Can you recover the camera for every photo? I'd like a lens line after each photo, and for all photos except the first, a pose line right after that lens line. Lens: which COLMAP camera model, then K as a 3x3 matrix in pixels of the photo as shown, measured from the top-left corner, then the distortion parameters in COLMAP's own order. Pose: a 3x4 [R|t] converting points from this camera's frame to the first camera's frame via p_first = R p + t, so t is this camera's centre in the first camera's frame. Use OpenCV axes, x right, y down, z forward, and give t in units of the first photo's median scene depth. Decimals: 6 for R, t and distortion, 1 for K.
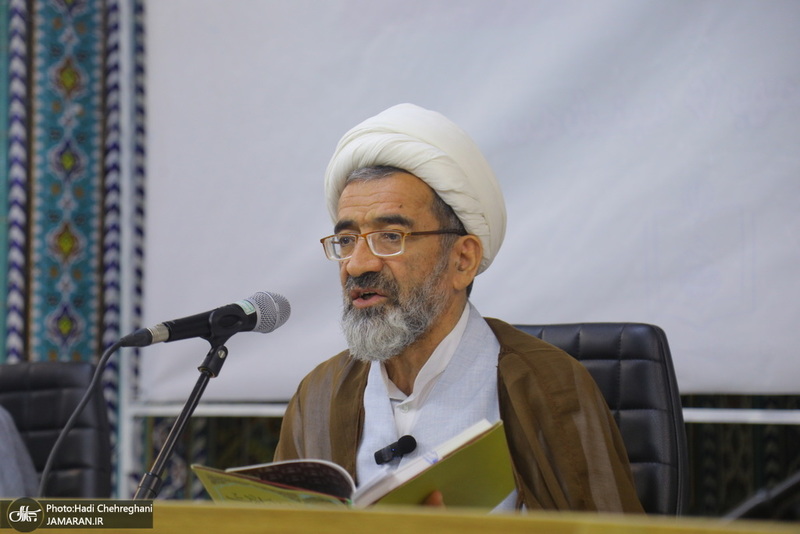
lens RADIAL K [[2312.2, 0, 399.4], [0, 2312.2, 268.9], [0, 0, 1]] dist [0.010372, 0.000000]
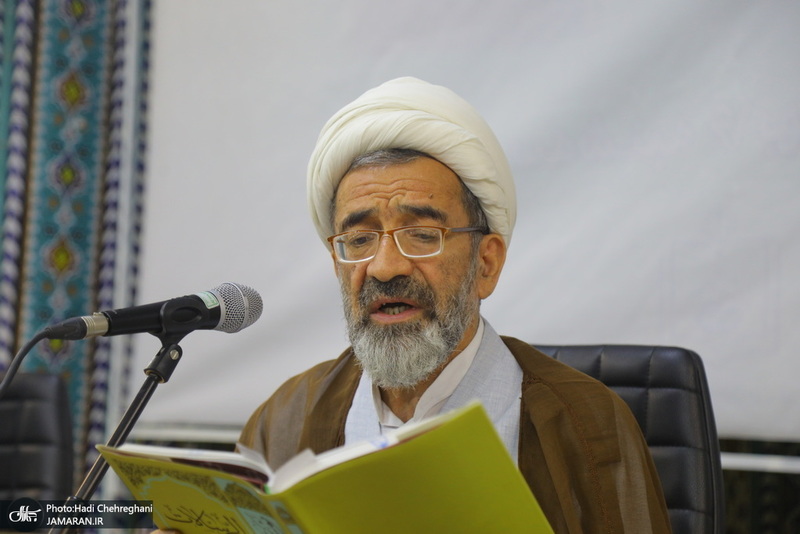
lens RADIAL K [[1873.4, 0, 398.9], [0, 1873.4, 262.1], [0, 0, 1]] dist [-0.321990, 0.000000]
pose [[0.999230, 0.038244, 0.008782, -0.007949], [-0.037907, 0.998638, -0.035850, 0.013341], [-0.010141, 0.035489, 0.999319, 0.210793]]
